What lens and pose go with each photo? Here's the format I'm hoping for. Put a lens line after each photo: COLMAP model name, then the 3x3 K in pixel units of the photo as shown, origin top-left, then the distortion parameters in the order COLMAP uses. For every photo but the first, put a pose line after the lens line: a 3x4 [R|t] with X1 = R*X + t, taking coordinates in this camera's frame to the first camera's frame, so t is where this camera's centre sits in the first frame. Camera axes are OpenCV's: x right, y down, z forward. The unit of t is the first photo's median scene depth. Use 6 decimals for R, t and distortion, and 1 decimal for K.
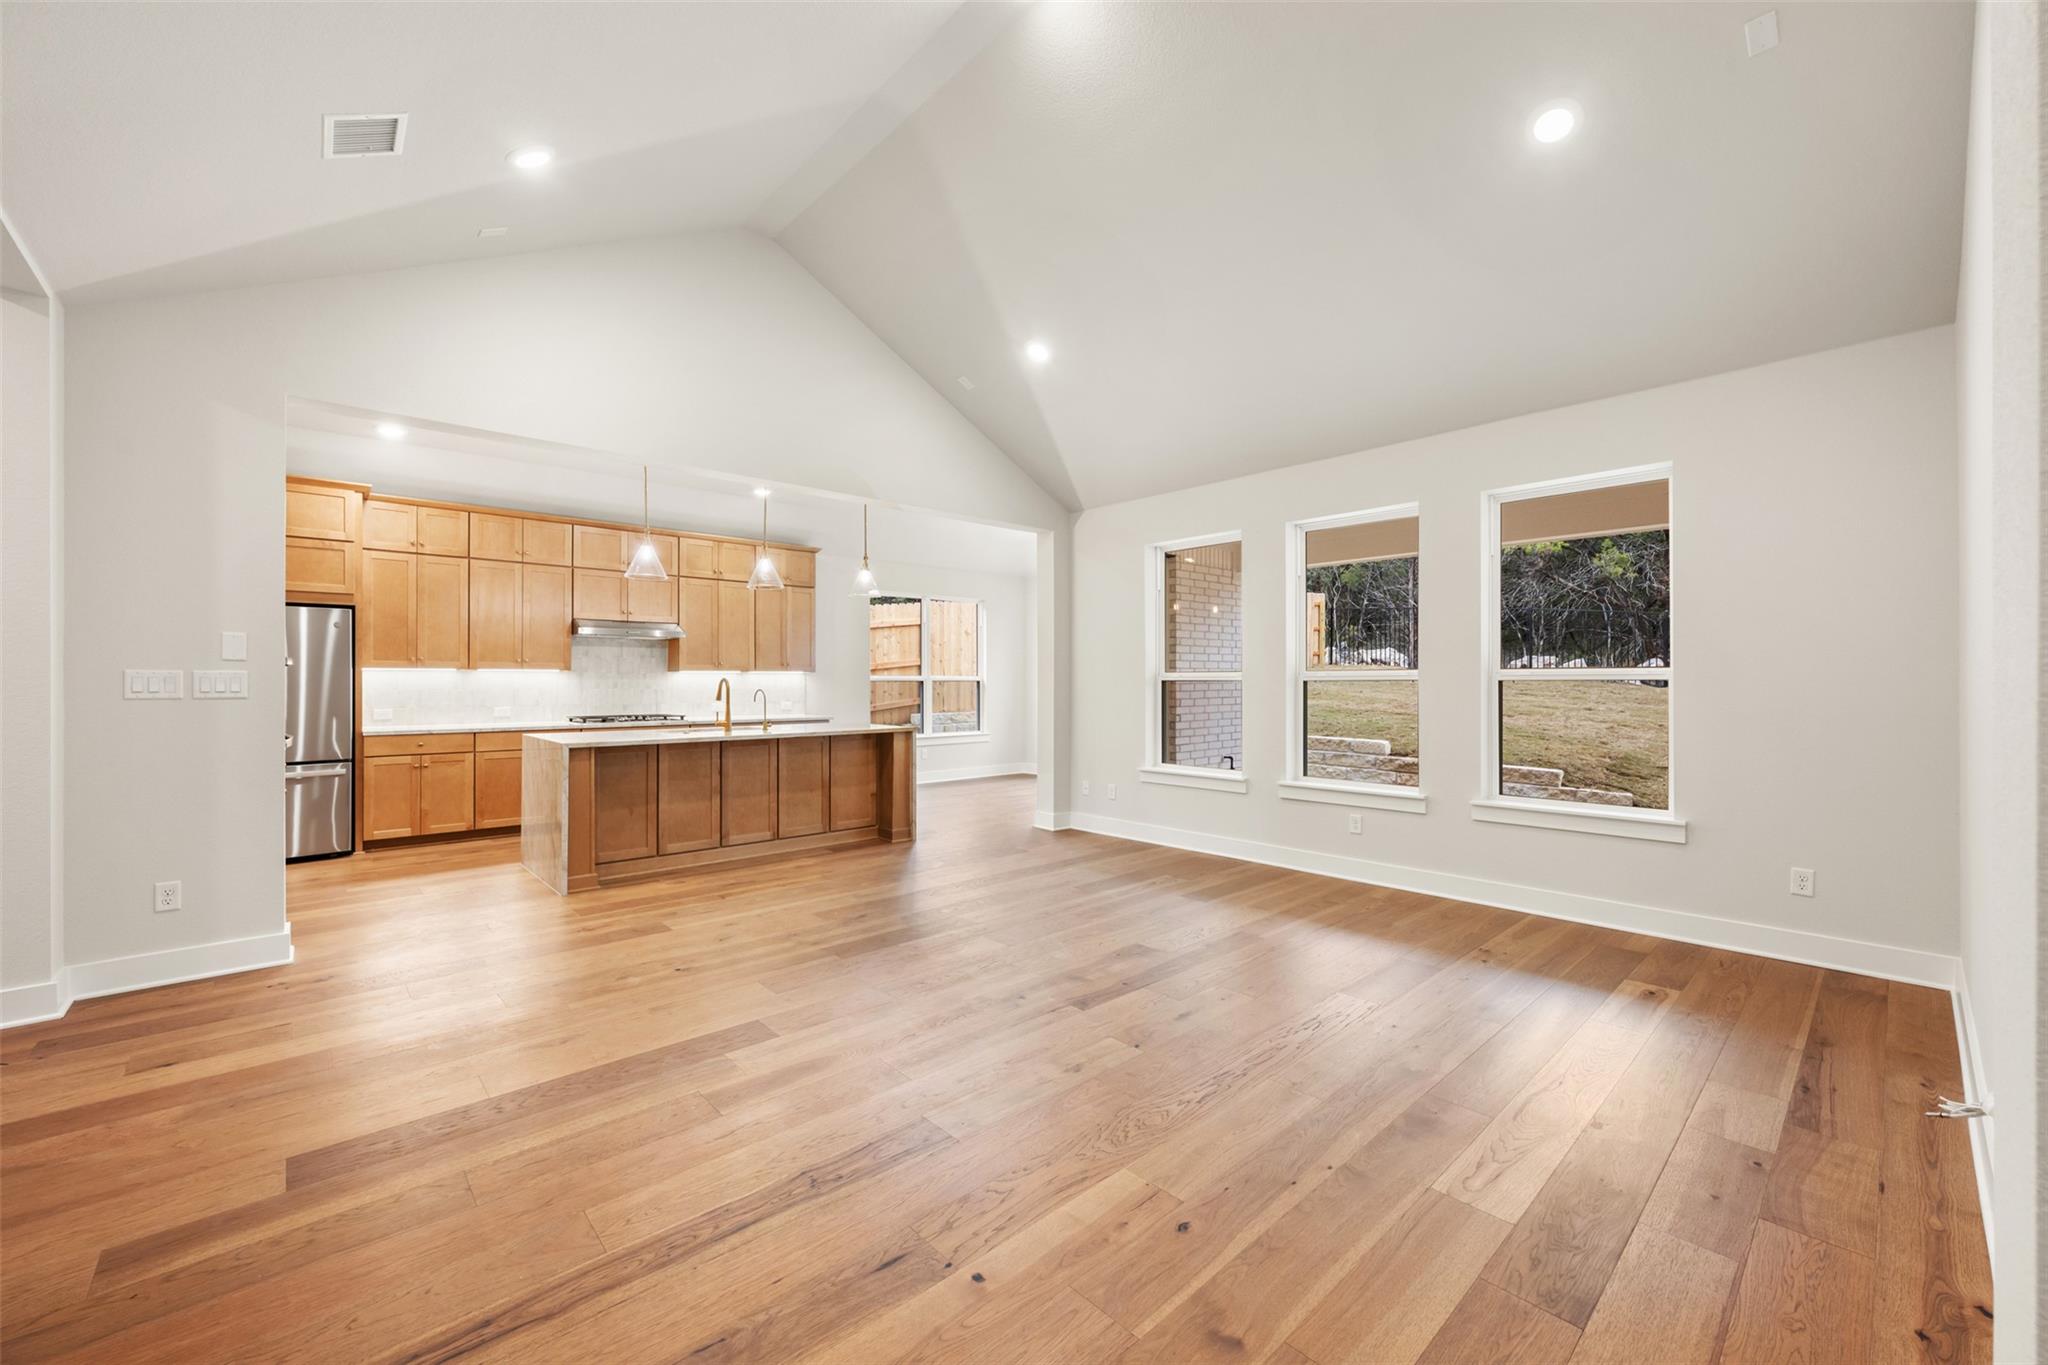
lens RADIAL K [[807.8, 0, 1024.0], [0, 807.8, 682.5], [0, 0, 1]] dist [-0.000395, 0.000078]
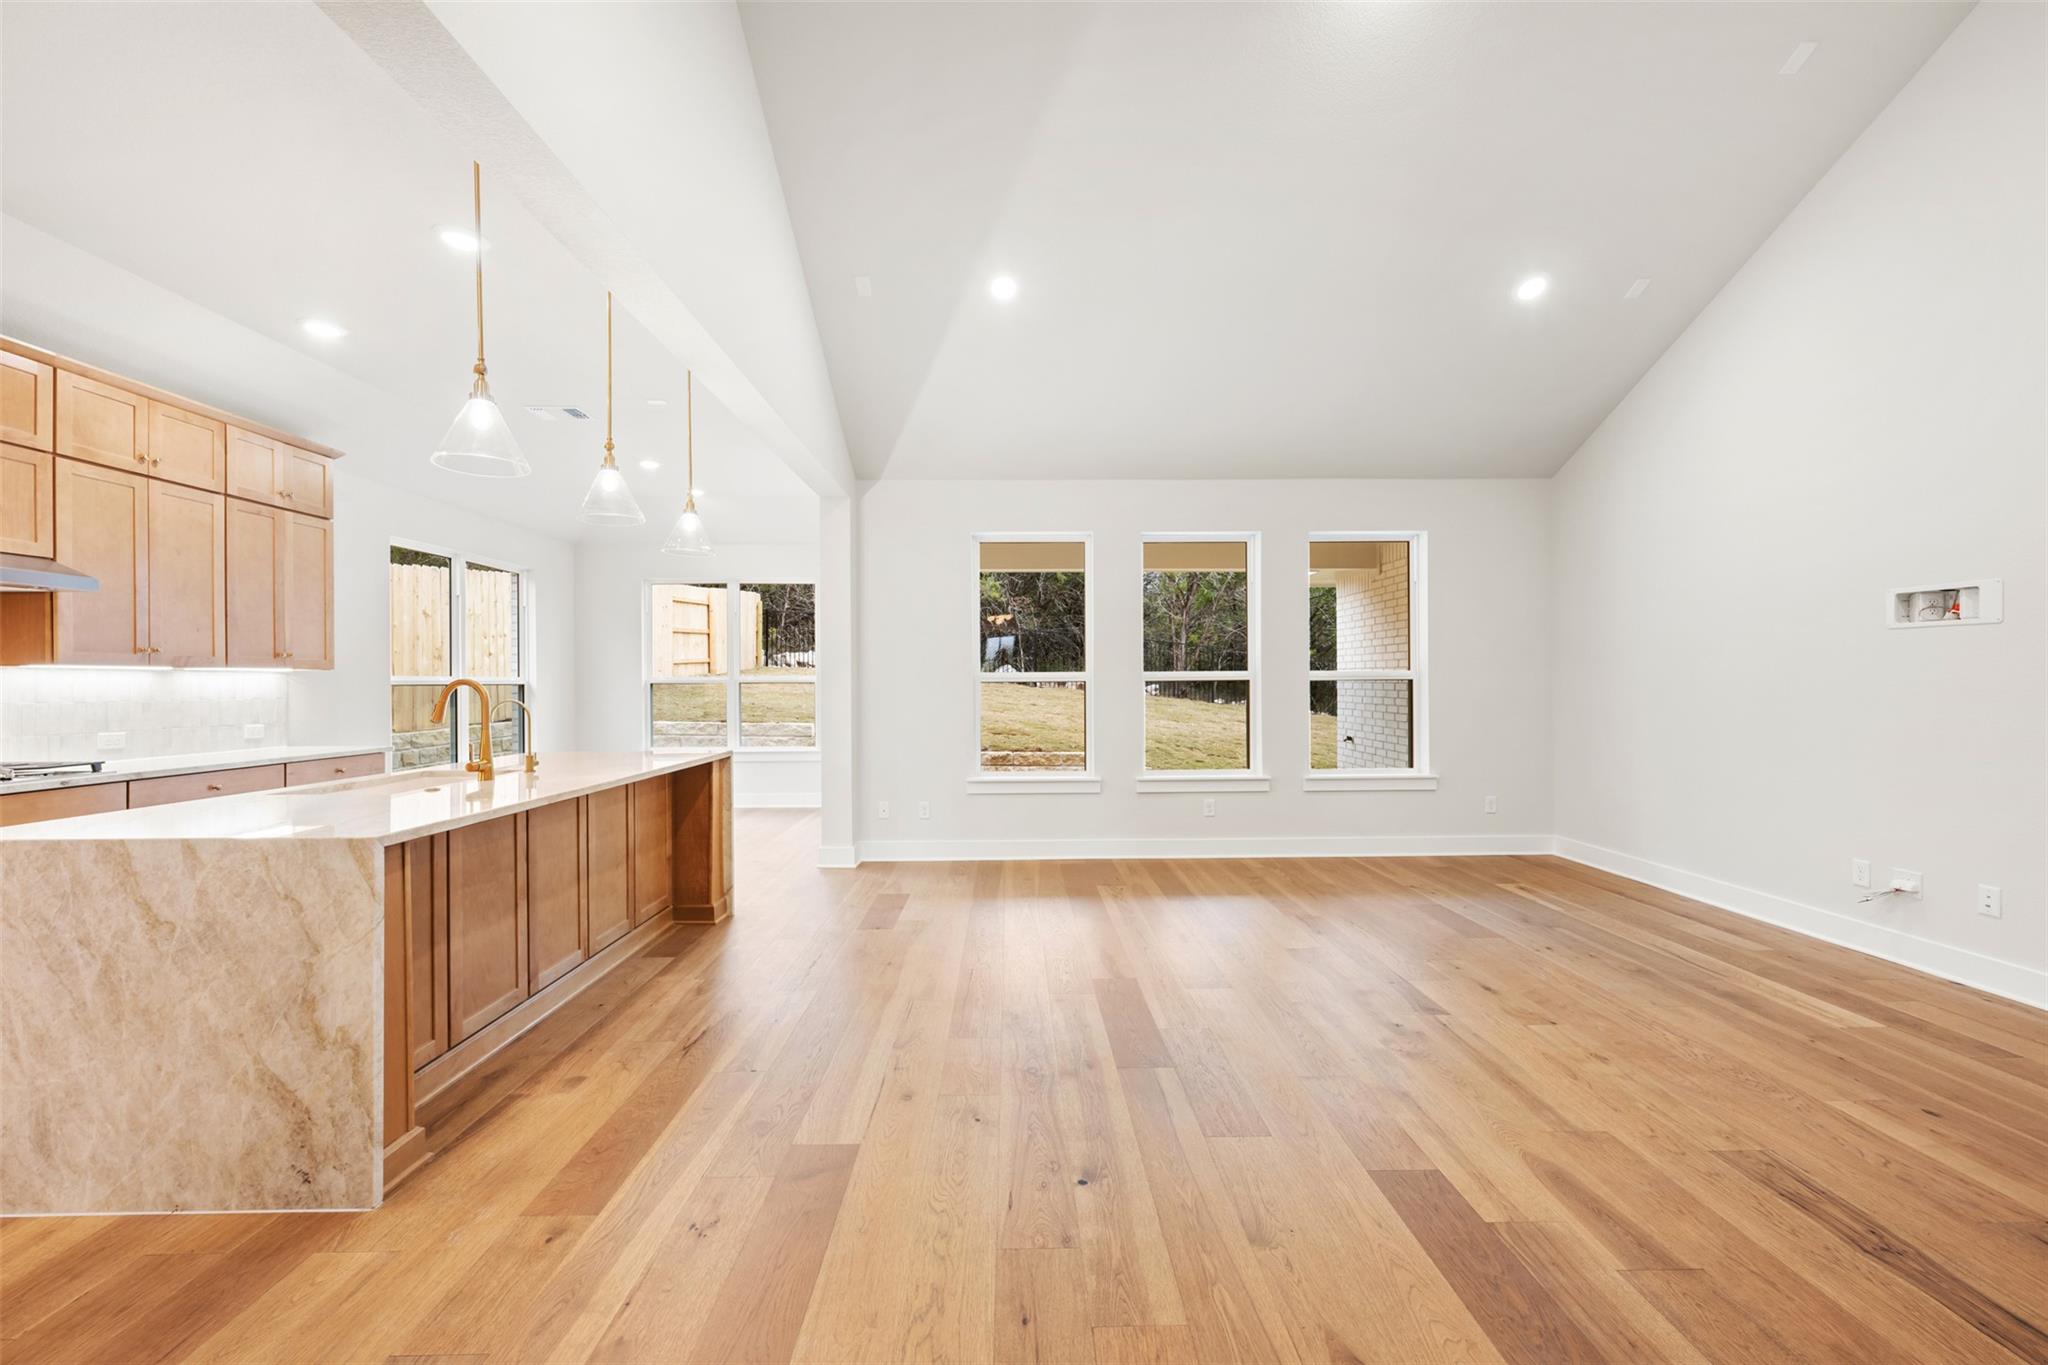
lens RADIAL K [[807.8, 0, 1024.0], [0, 807.8, 682.5], [0, 0, 1]] dist [-0.000395, 0.000078]
pose [[0.662205, -0.003150, 0.749316, -0.496150], [0.005983, 0.999982, -0.001084, -0.000450], [-0.749299, 0.005201, 0.662212, 0.362103]]
